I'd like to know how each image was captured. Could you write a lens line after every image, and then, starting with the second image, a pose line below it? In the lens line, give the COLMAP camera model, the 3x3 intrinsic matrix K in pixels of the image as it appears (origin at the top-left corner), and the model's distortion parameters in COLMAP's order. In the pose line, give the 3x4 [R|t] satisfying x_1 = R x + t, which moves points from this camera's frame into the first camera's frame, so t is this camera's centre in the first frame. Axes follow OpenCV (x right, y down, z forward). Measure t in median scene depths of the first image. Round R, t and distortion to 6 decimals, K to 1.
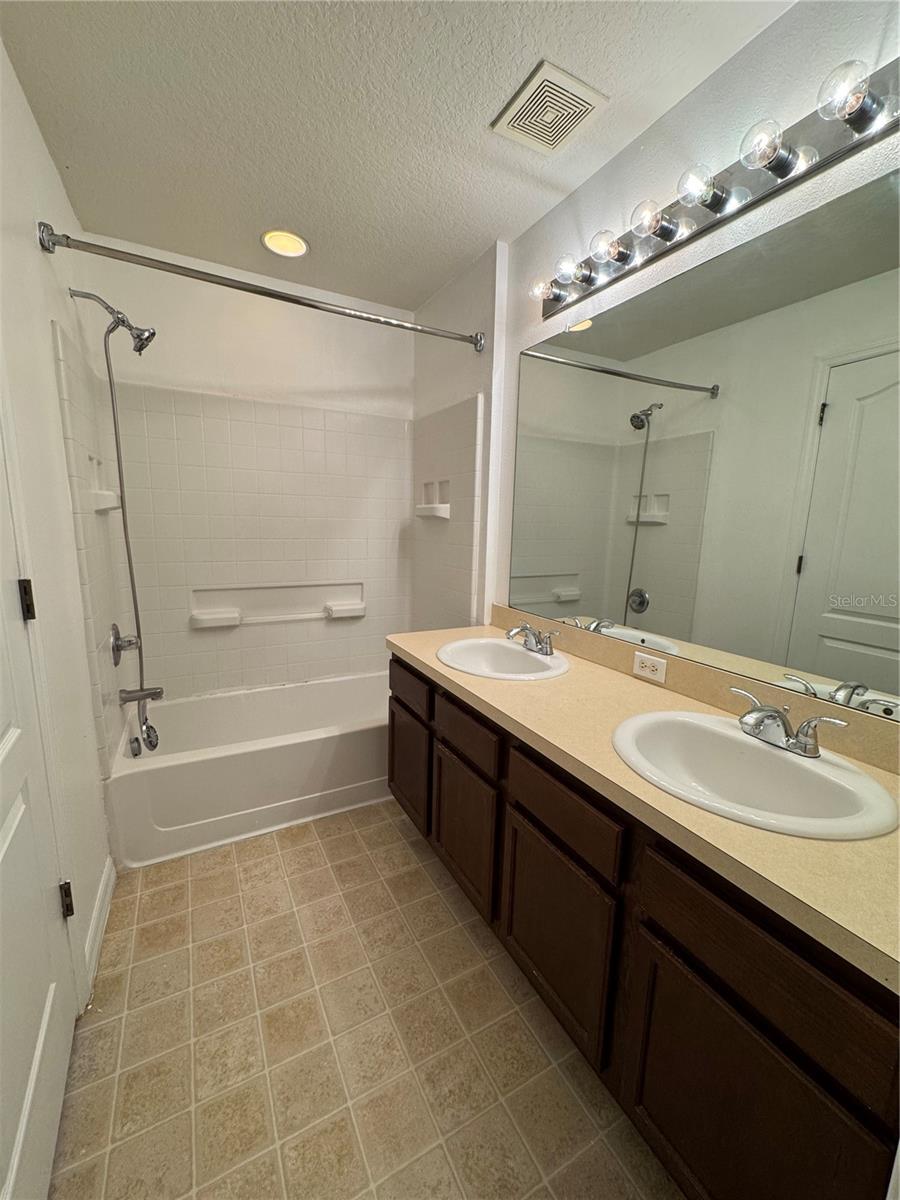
lens RADIAL K [[481.4, 0, 453.1], [0, 481.4, 600.8], [0, 0, 1]] dist [-0.001168, -0.000265]
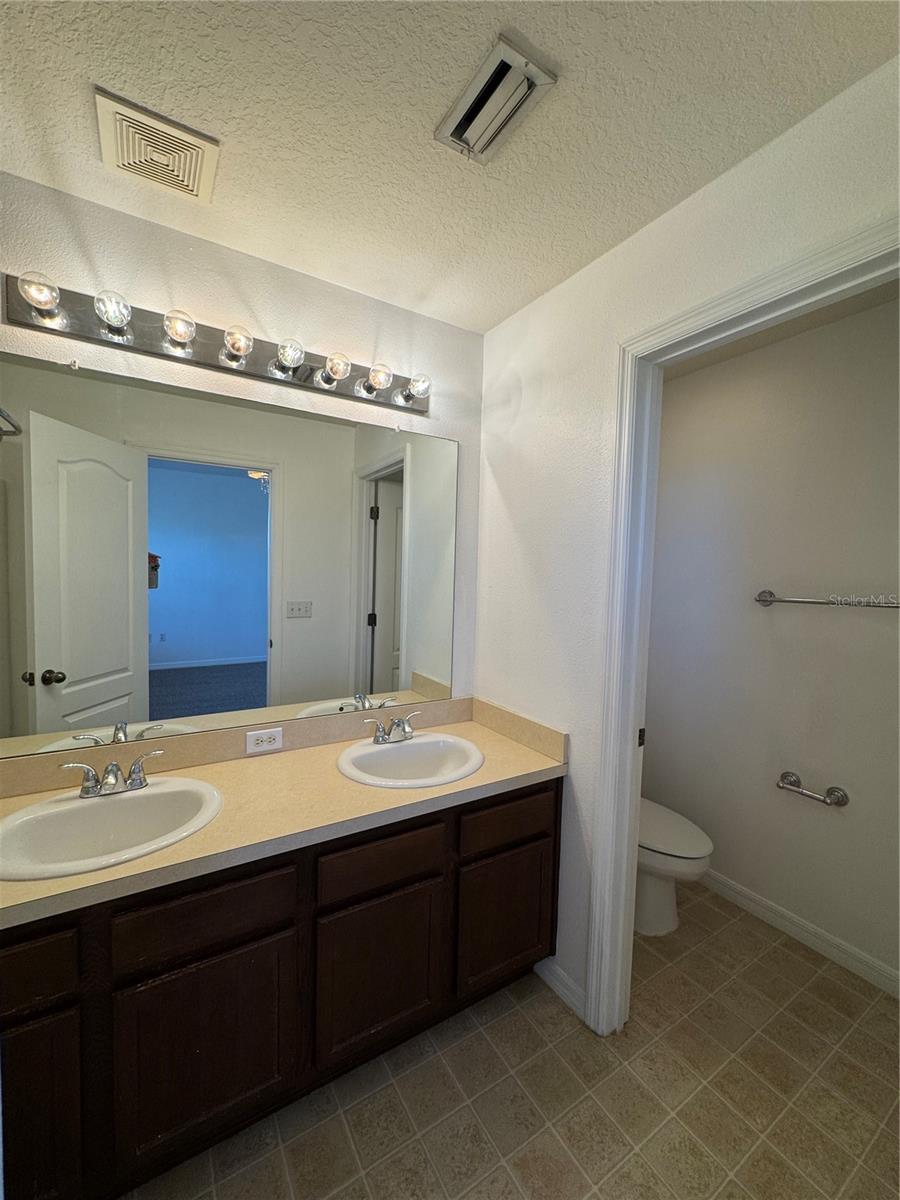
lens RADIAL K [[481.4, 0, 453.1], [0, 481.4, 600.8], [0, 0, 1]] dist [-0.001168, -0.000265]
pose [[-0.060076, -0.080699, 0.994926, -0.700788], [0.138749, 0.986376, 0.088384, -0.218916], [-0.988504, 0.143354, -0.048061, 0.601800]]
